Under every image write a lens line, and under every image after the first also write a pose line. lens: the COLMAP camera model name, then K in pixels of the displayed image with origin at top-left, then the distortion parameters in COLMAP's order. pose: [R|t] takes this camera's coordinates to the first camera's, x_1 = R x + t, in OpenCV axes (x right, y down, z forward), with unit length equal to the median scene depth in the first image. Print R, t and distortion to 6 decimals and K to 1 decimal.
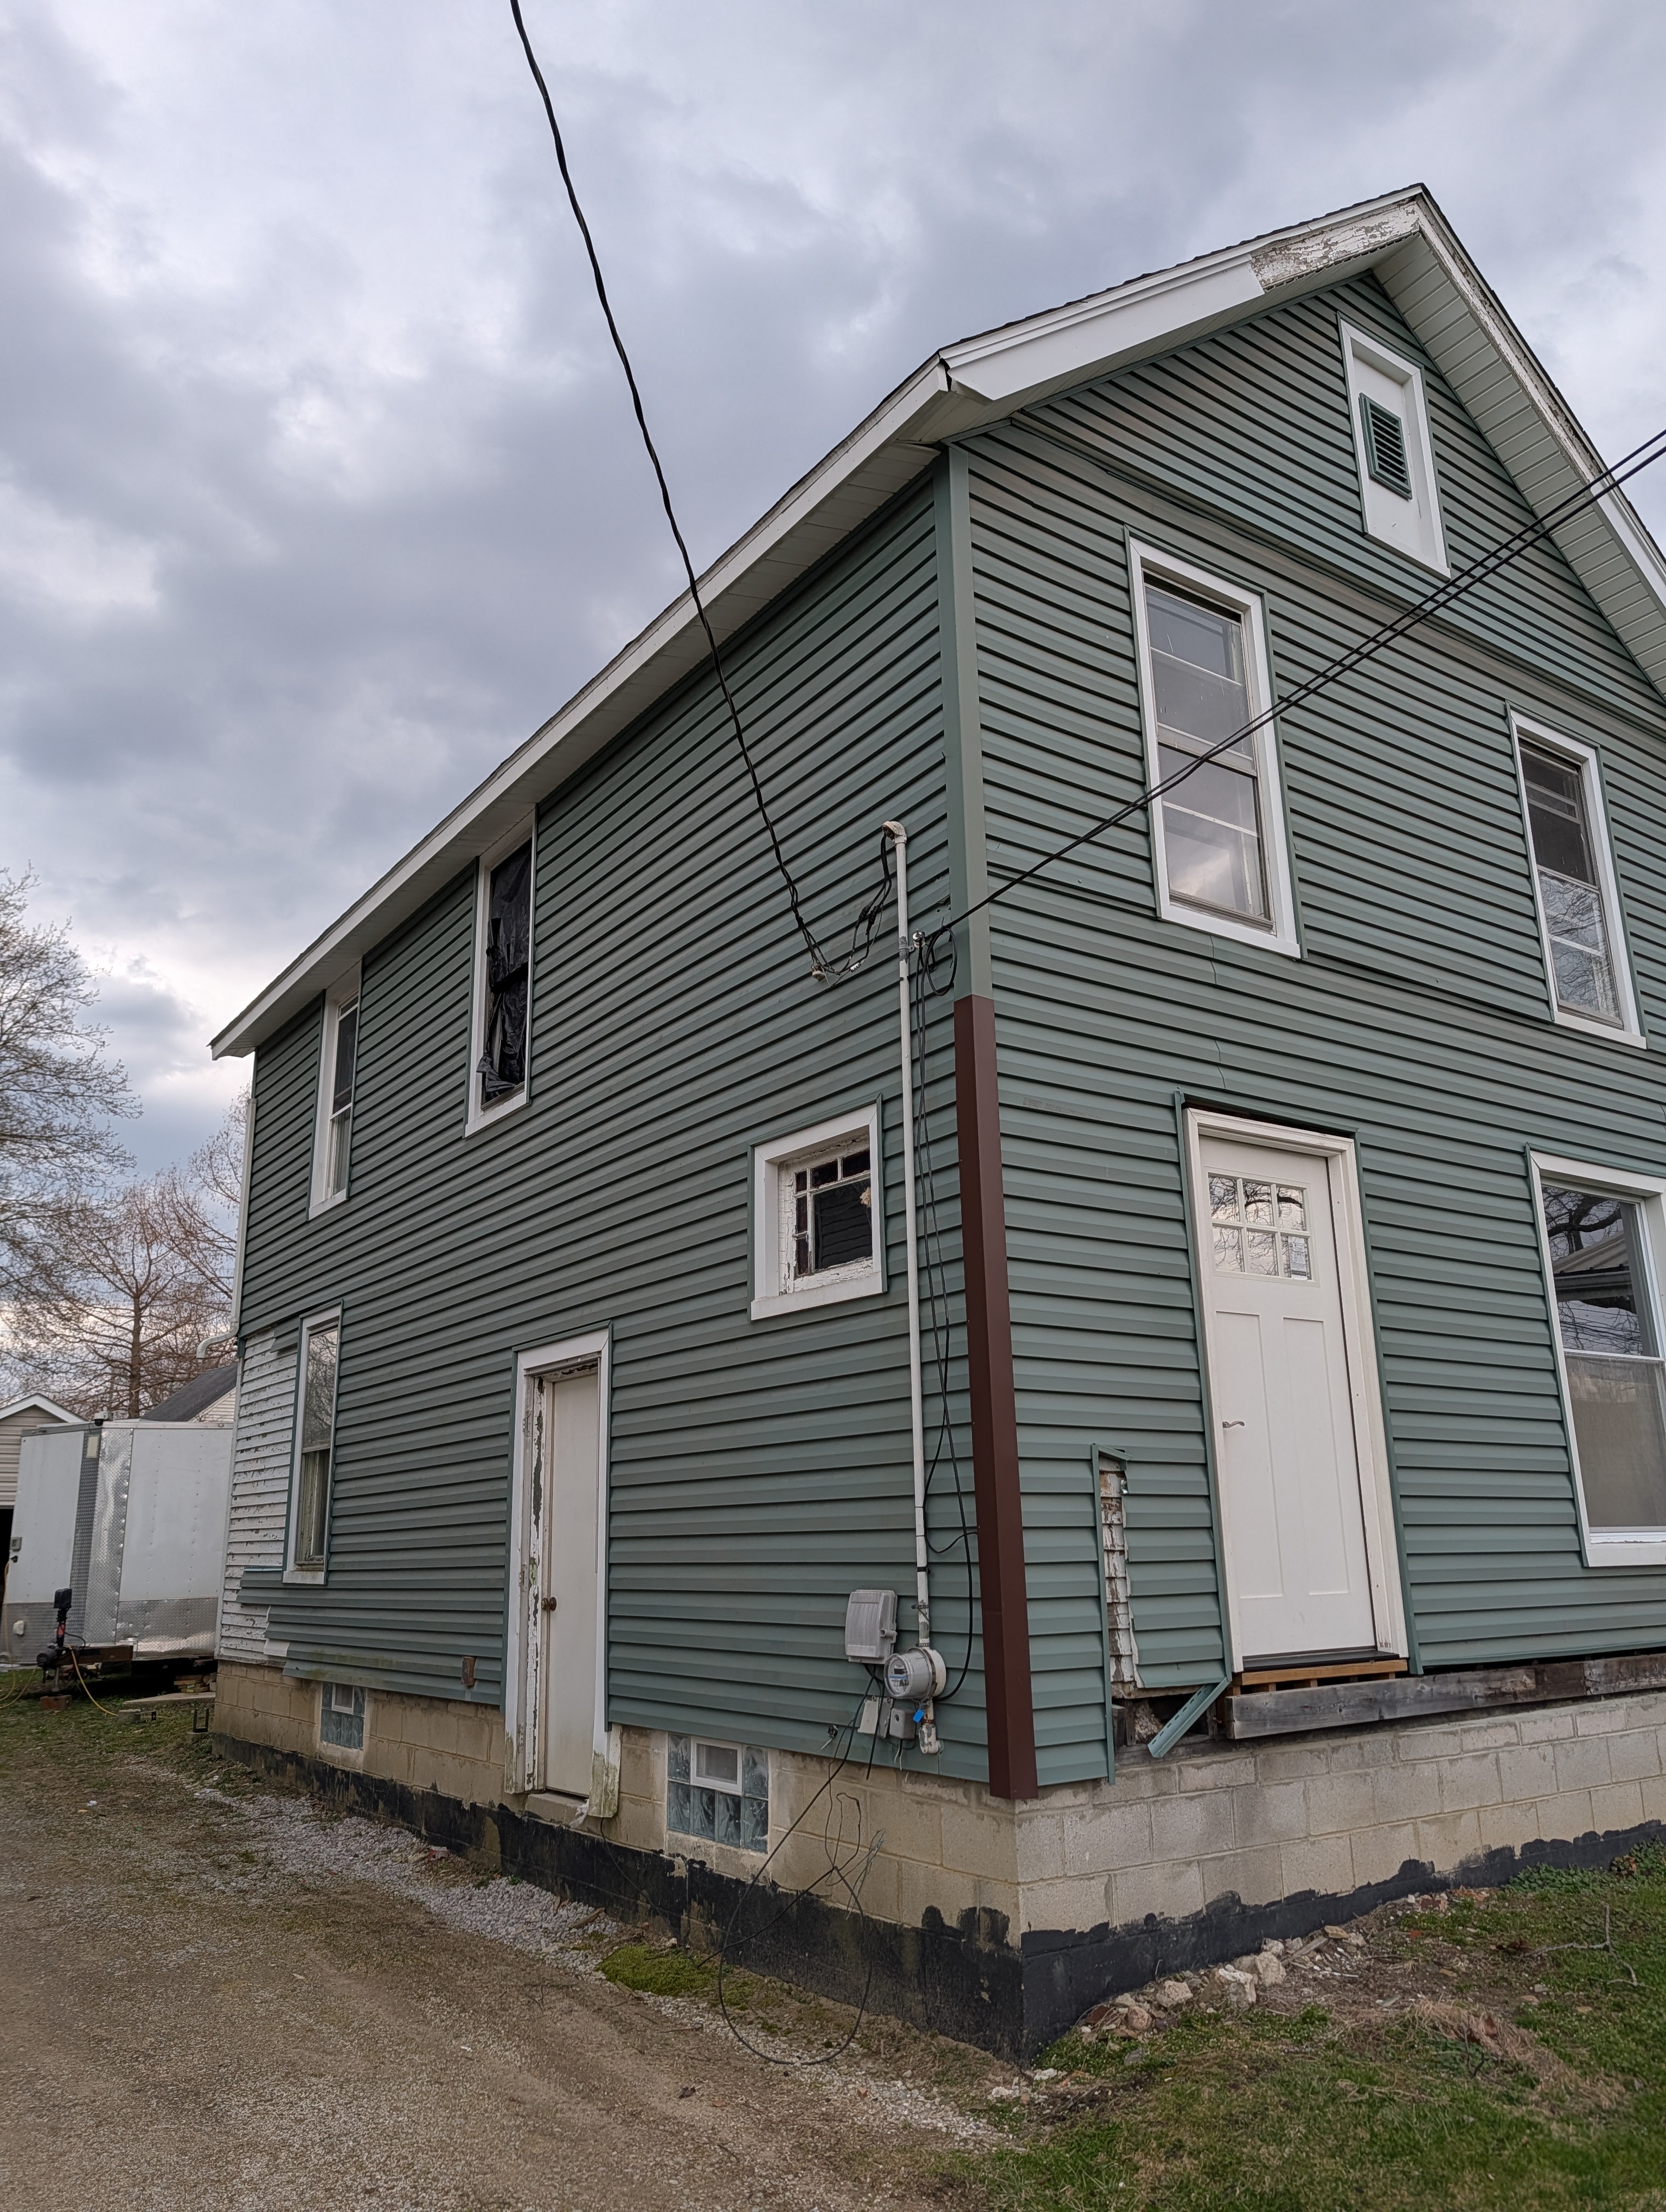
lens RADIAL K [[1594.5, 0, 819.8], [0, 1594.5, 1105.9], [0, 0, 1]] dist [0.034773, -0.025198]
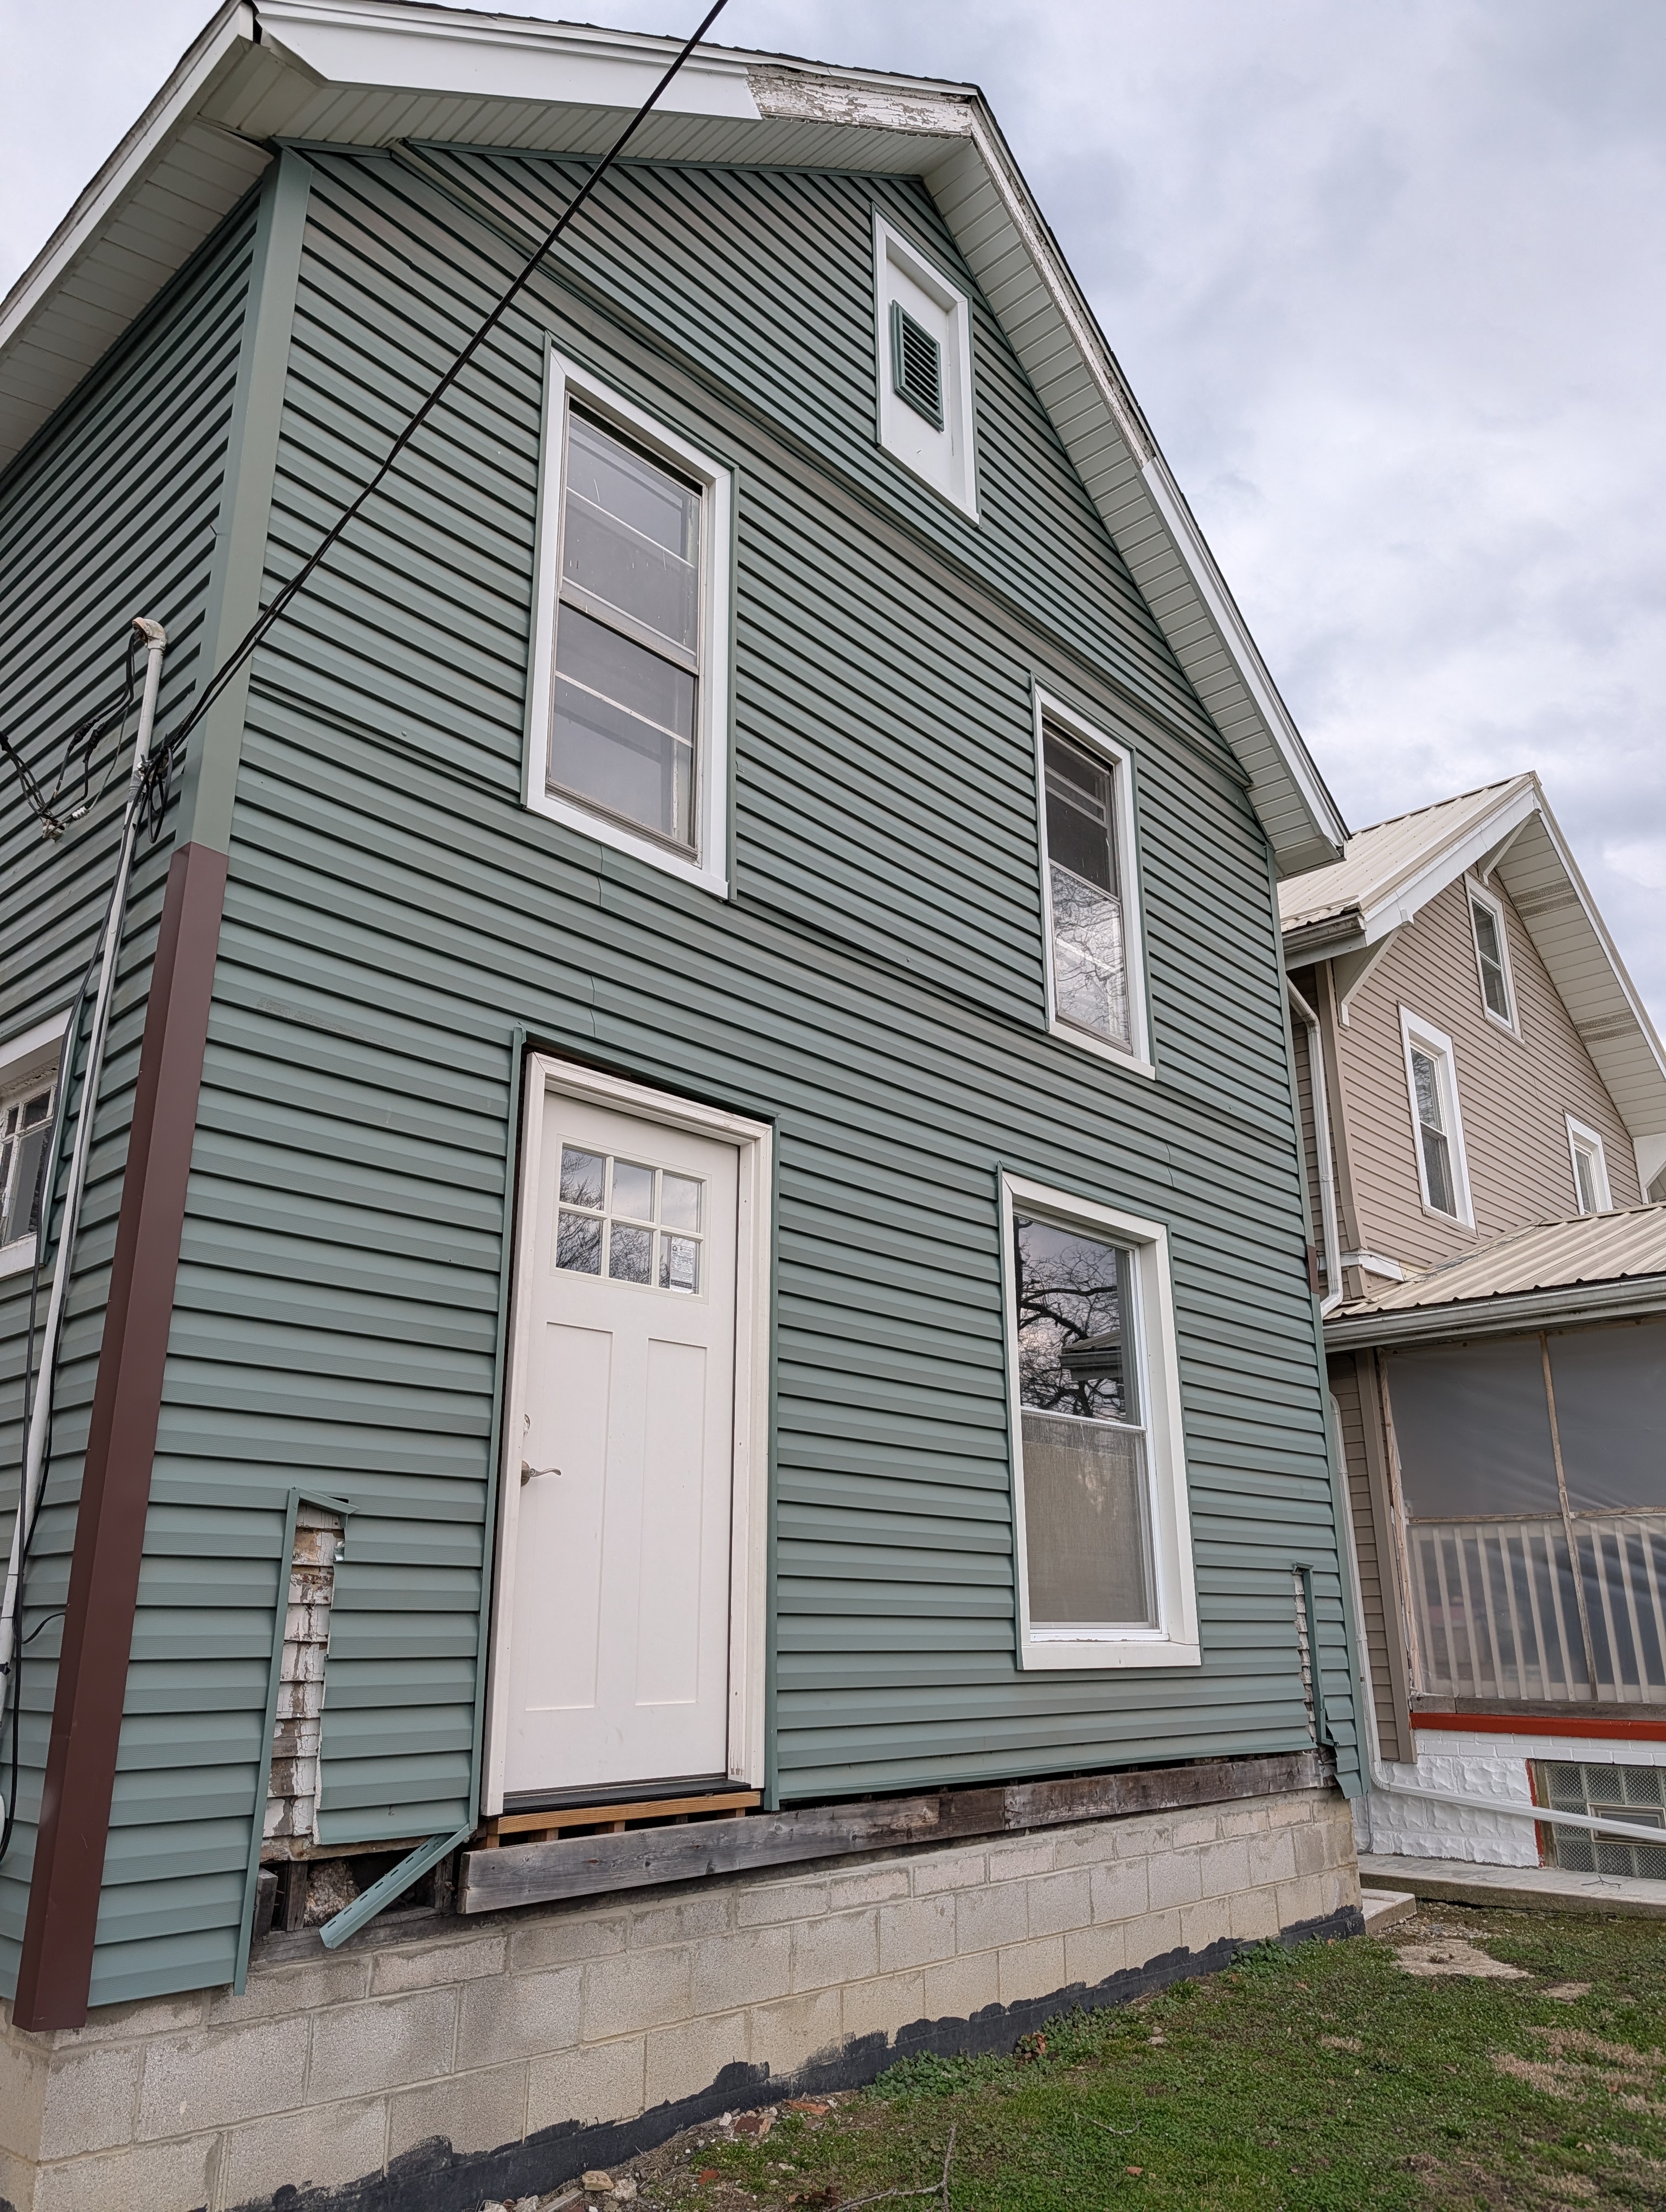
lens RADIAL K [[1594.5, 0, 826.7], [0, 1594.5, 1112.9], [0, 0, 1]] dist [0.034773, -0.025198]
pose [[0.976341, 0.083123, 0.199623, 0.205374], [-0.073297, 0.995729, -0.056134, 0.058831], [-0.203437, 0.040174, 0.978263, 0.217028]]
